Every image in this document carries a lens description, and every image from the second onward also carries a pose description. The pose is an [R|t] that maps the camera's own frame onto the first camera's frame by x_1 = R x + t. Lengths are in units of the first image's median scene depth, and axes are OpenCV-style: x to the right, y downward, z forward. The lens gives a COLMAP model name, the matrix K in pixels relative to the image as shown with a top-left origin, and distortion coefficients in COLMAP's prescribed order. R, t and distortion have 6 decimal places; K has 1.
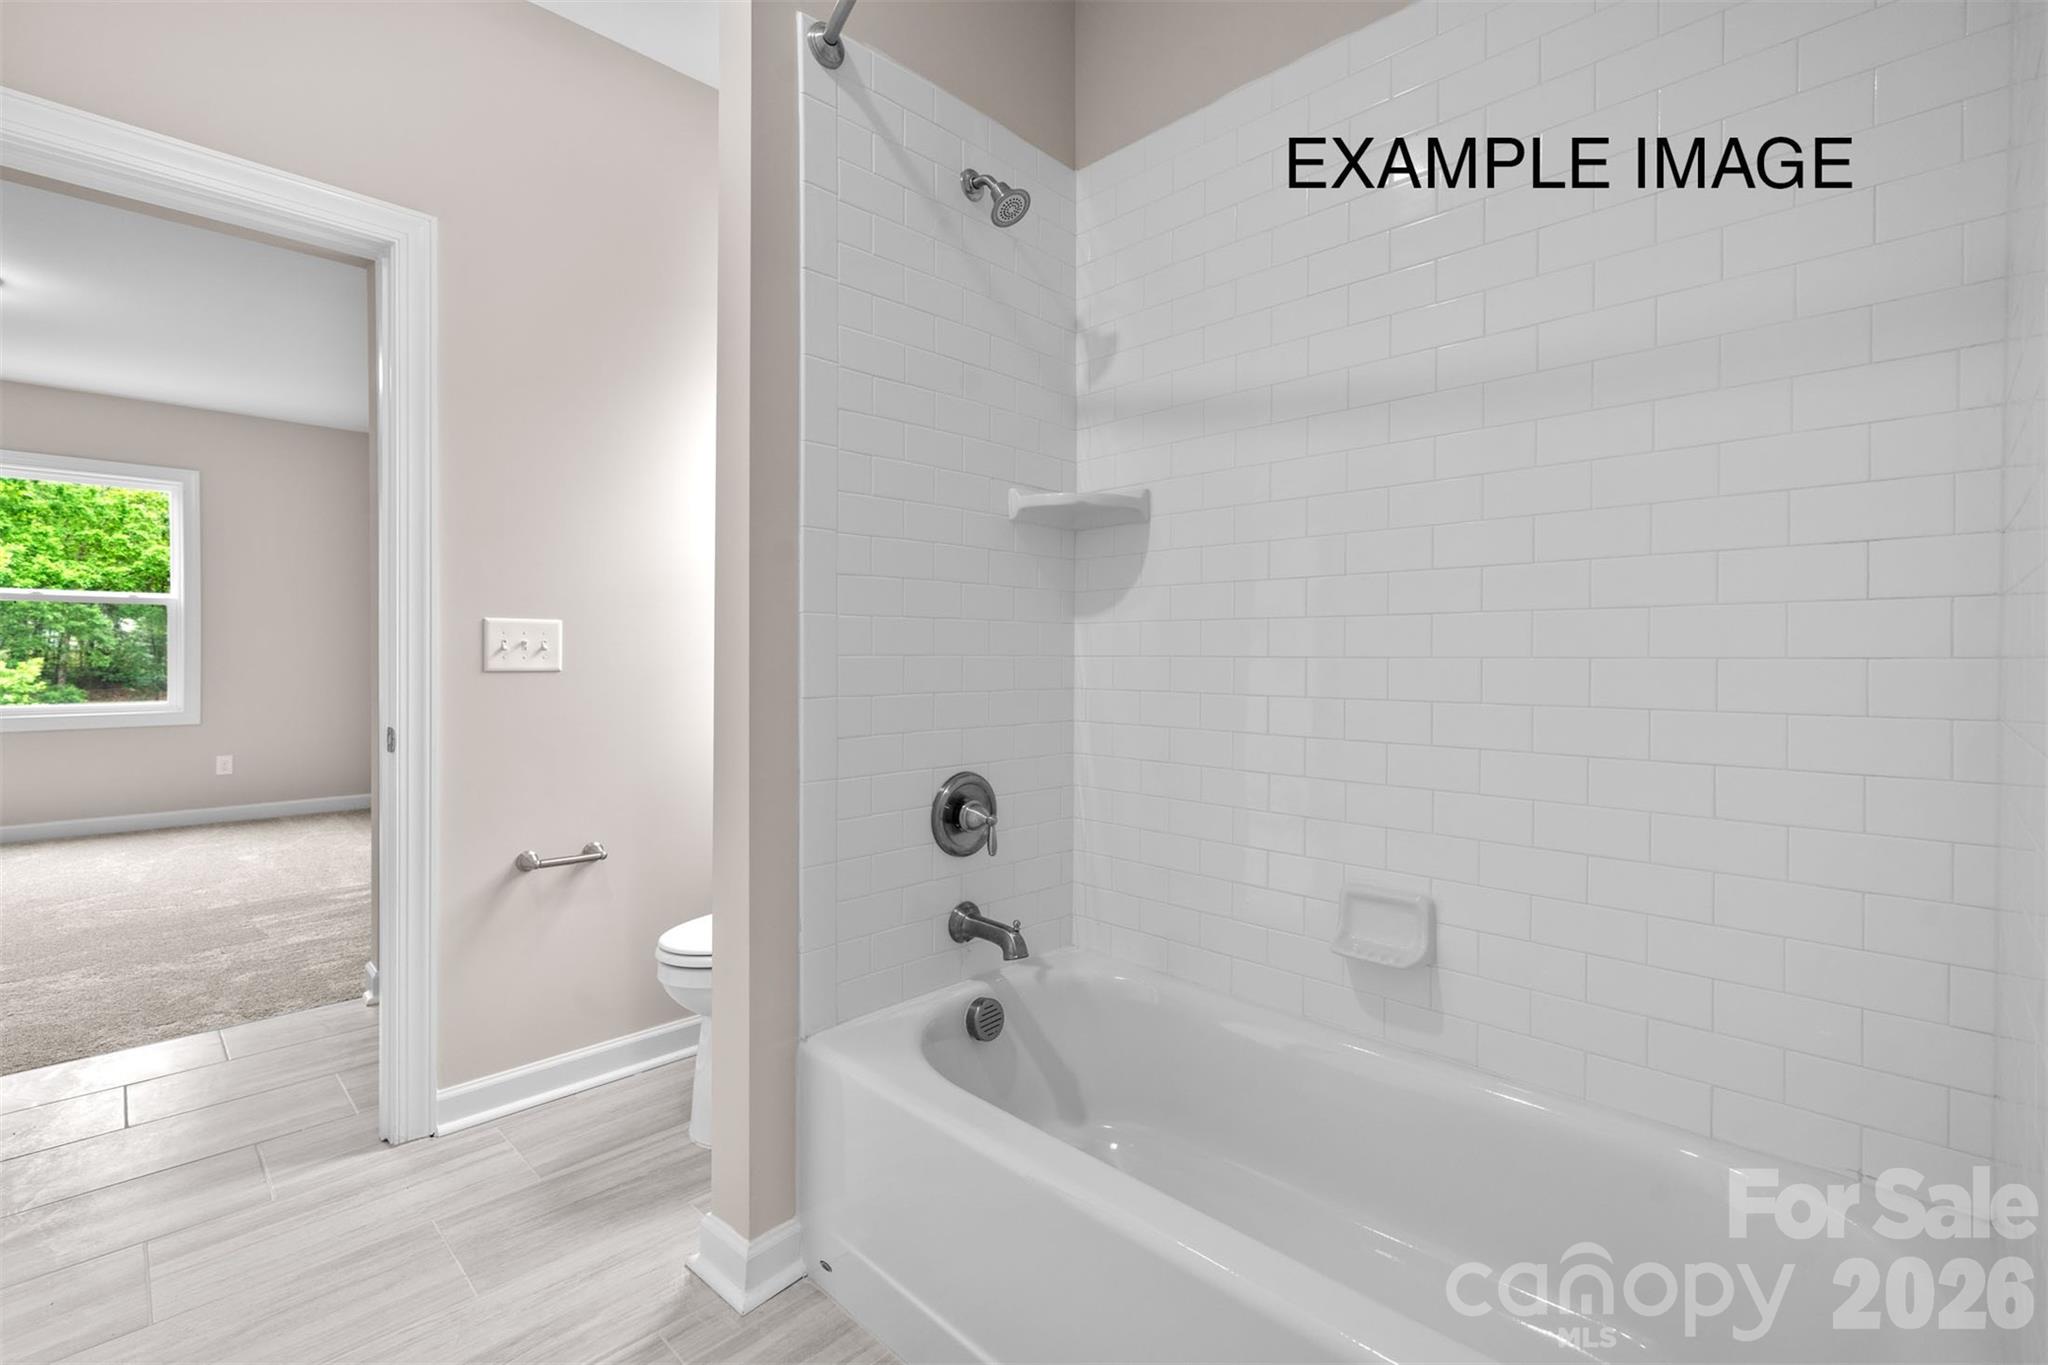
lens RADIAL K [[881.9, 0, 1023.0], [0, 881.9, 673.4], [0, 0, 1]] dist [-0.005218, 0.000078]
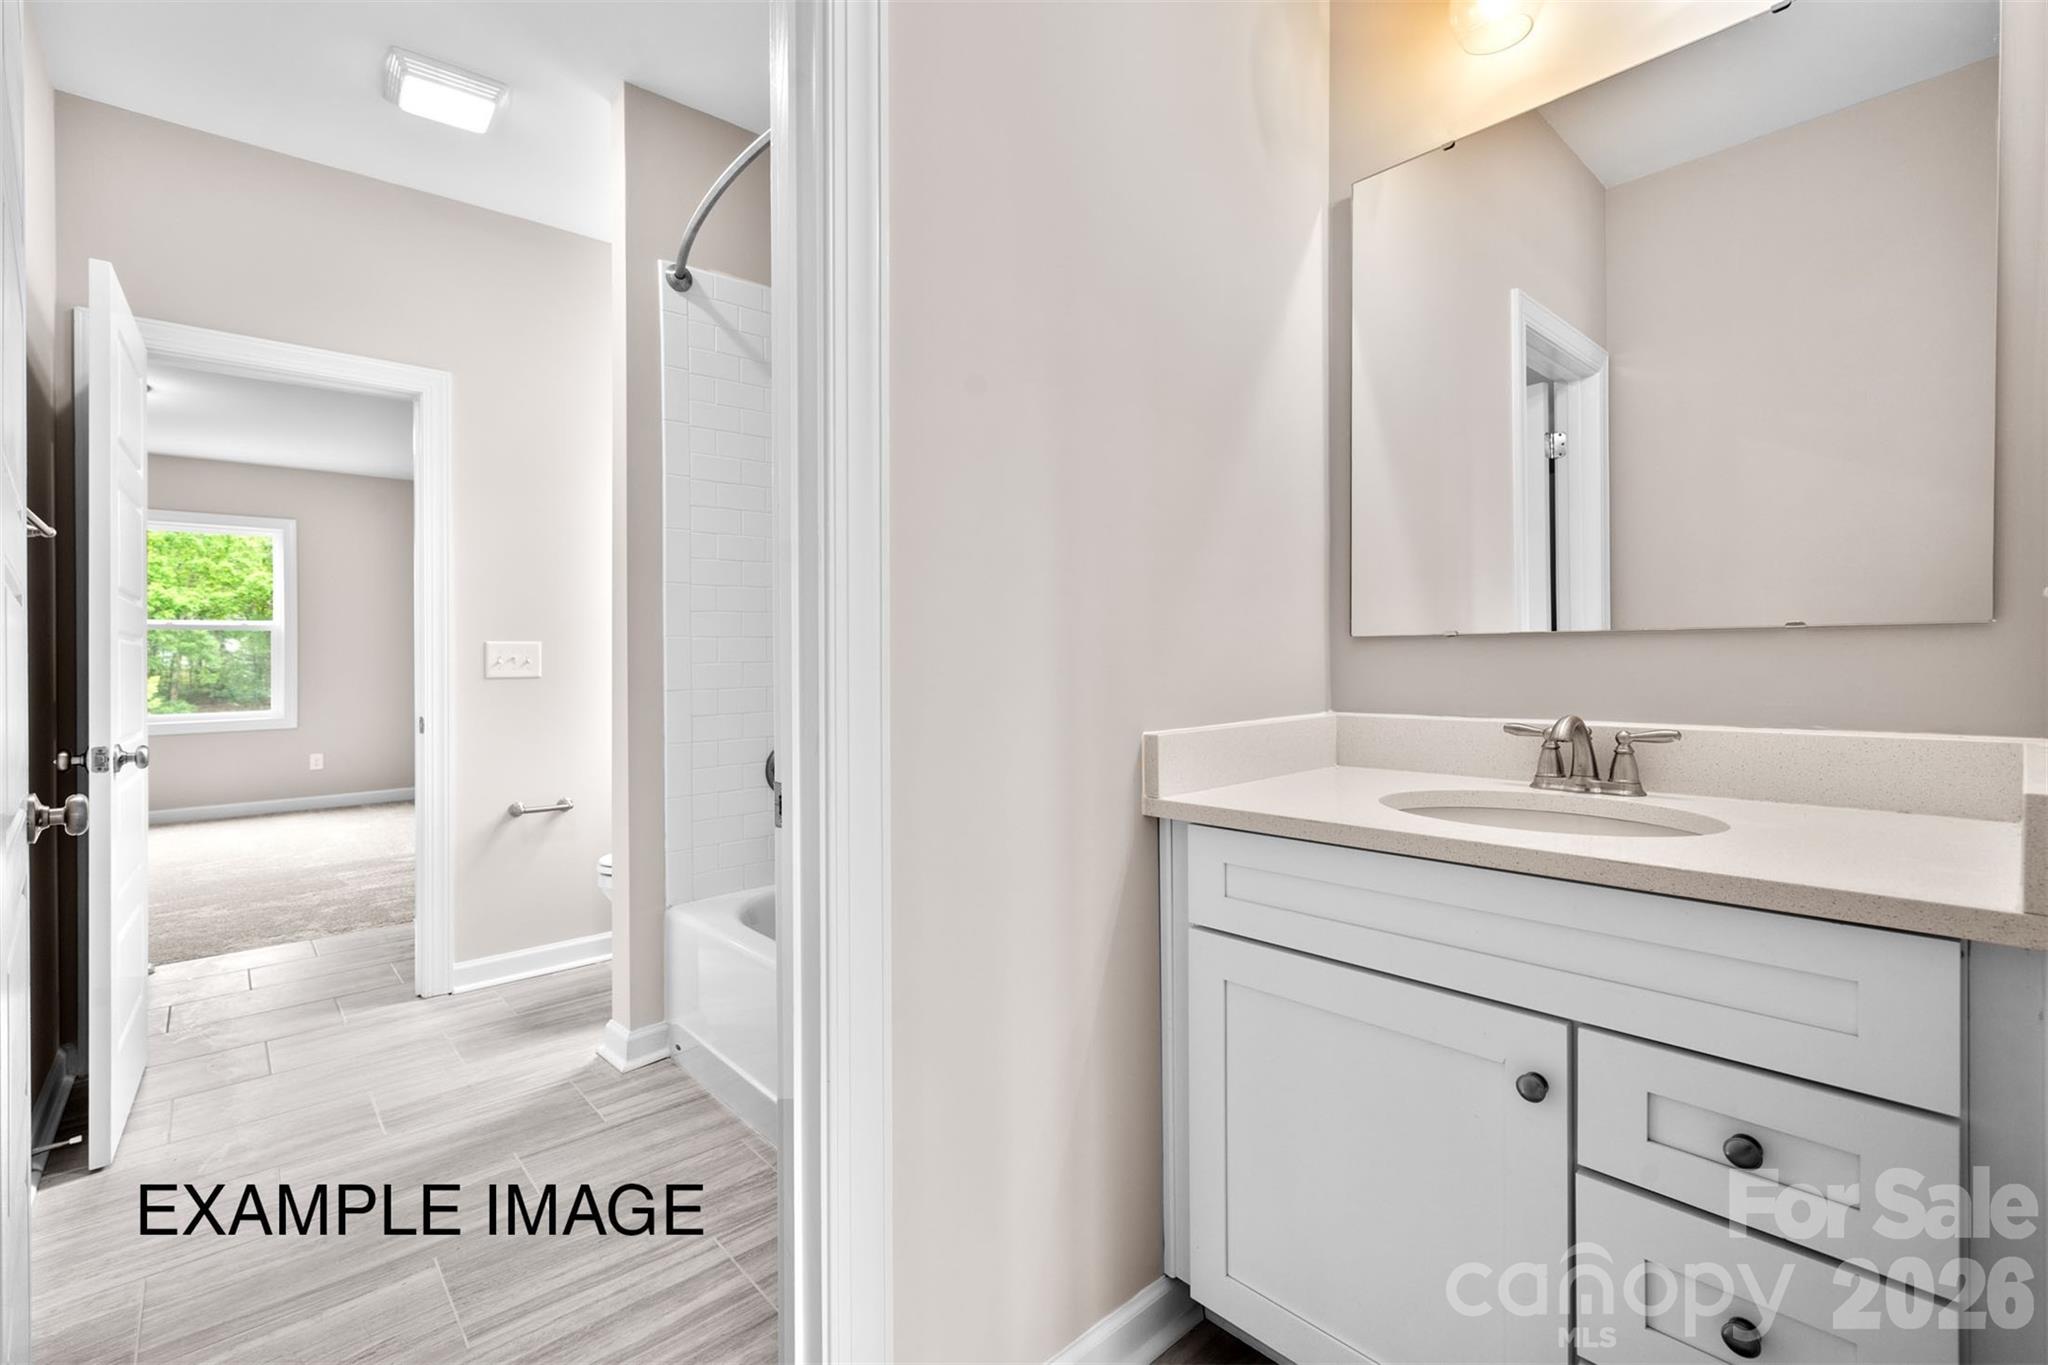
lens RADIAL K [[881.9, 0, 1053.6], [0, 881.9, 655.3], [0, 0, 1]] dist [-0.005218, 0.000078]
pose [[0.998939, -0.020503, -0.041242, 0.352362], [0.019633, 0.999579, -0.021386, 0.008548], [0.041663, 0.020553, 0.998920, -0.379610]]
